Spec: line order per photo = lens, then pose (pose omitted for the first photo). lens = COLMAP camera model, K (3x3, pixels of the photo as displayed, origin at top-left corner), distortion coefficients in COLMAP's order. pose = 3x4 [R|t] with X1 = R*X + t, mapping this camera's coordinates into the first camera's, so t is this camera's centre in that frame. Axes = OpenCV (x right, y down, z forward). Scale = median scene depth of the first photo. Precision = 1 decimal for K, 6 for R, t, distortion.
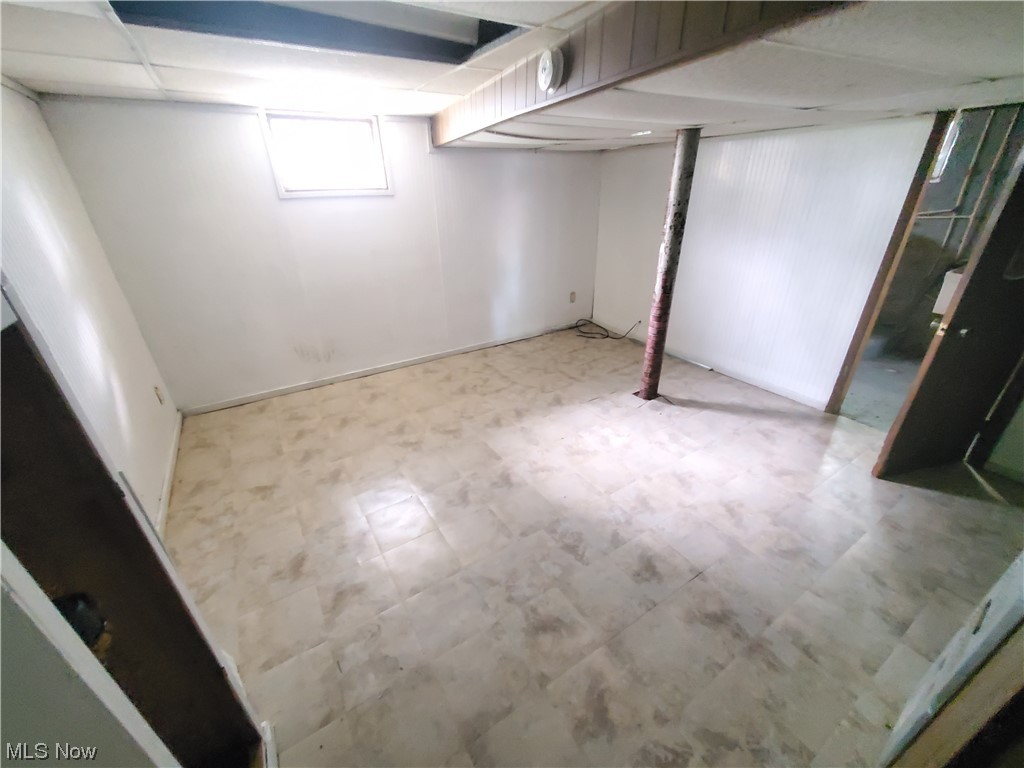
lens RADIAL K [[405.8, 0, 511.9], [0, 405.8, 388.7], [0, 0, 1]] dist [0.001093, -0.000075]
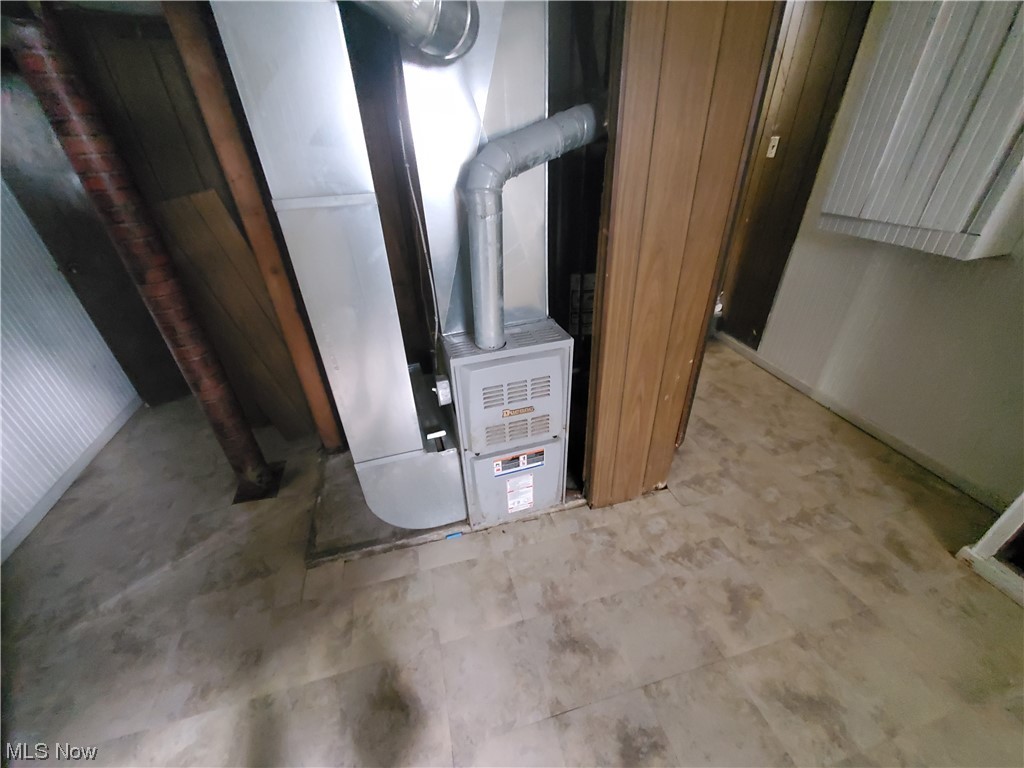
lens RADIAL K [[405.8, 0, 512.6], [0, 405.8, 384.7], [0, 0, 1]] dist [0.001093, -0.000075]
pose [[-0.949886, -0.119278, 0.288944, 0.451016], [0.183999, 0.533900, 0.825285, -0.444119], [-0.252706, 0.837092, -0.485197, 0.991846]]
